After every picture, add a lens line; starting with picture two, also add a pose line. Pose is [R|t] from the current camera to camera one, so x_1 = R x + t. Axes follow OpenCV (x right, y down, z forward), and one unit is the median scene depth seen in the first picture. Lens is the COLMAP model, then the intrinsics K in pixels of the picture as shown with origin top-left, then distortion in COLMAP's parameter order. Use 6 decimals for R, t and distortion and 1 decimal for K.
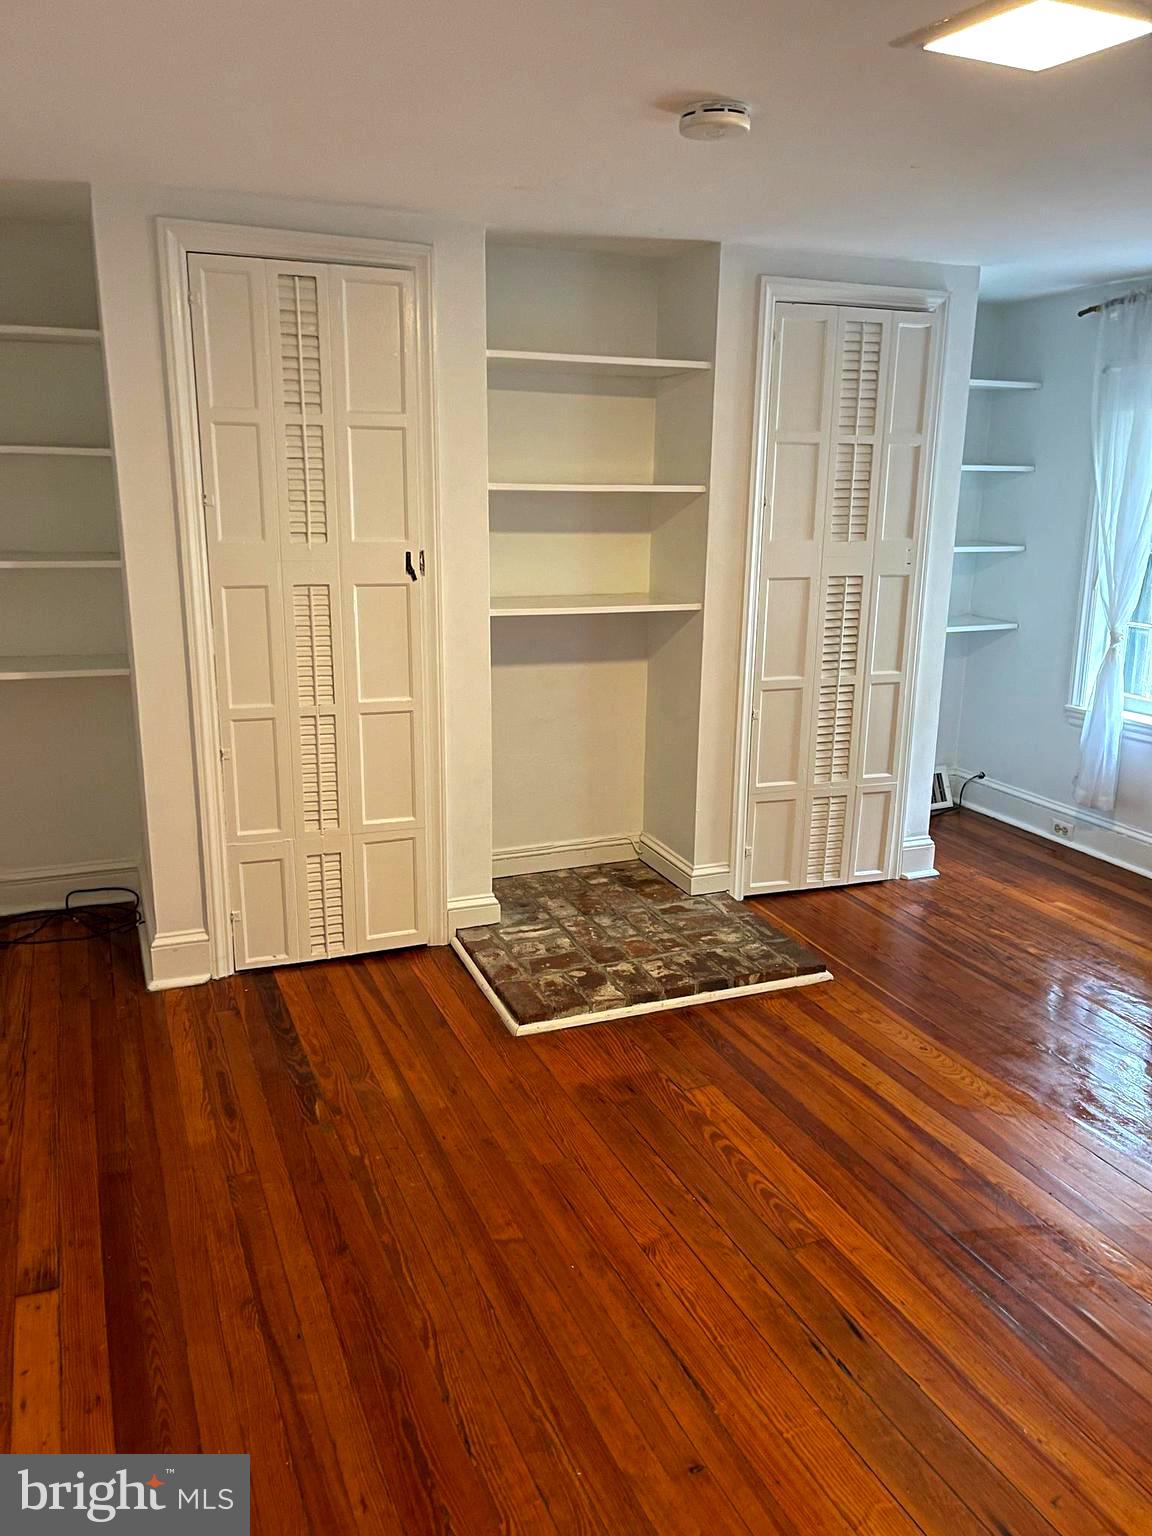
lens RADIAL K [[1155.3, 0, 575.4], [0, 1155.3, 769.7], [0, 0, 1]] dist [0.045407, -0.022901]
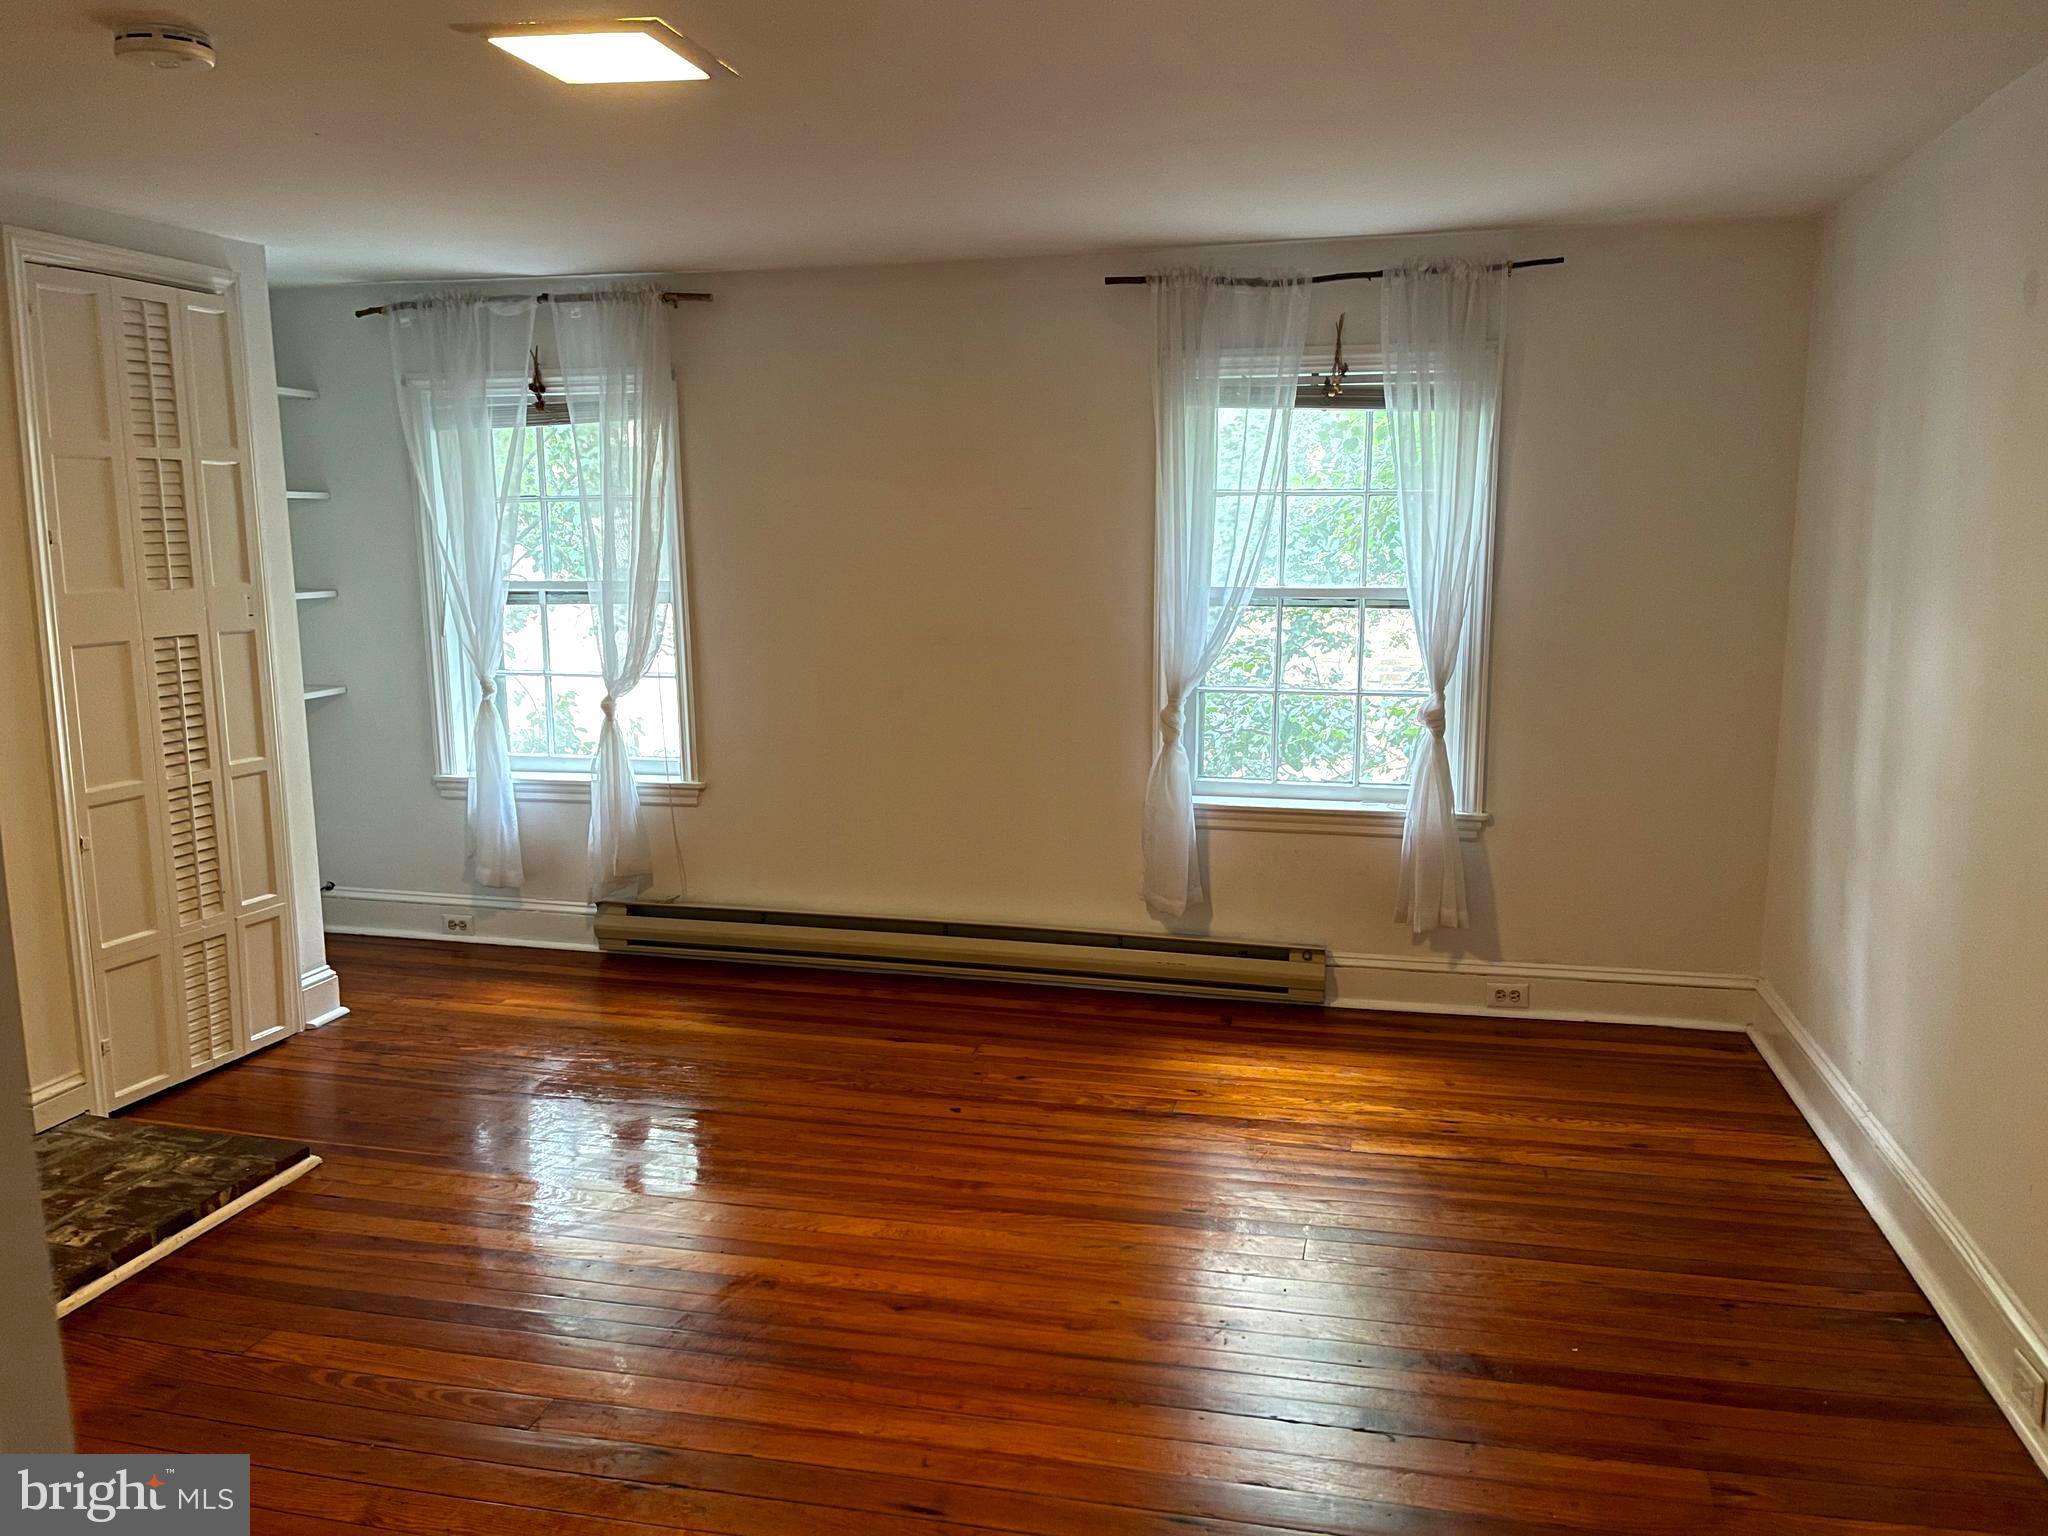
lens RADIAL K [[1540.3, 0, 1034.5], [0, 1540.3, 767.6], [0, 0, 1]] dist [0.045407, -0.022901]
pose [[0.594822, -0.143299, 0.790982, -0.230335], [0.209248, 0.977663, 0.019764, 0.007391], [-0.776146, 0.153756, 0.611520, -0.006909]]
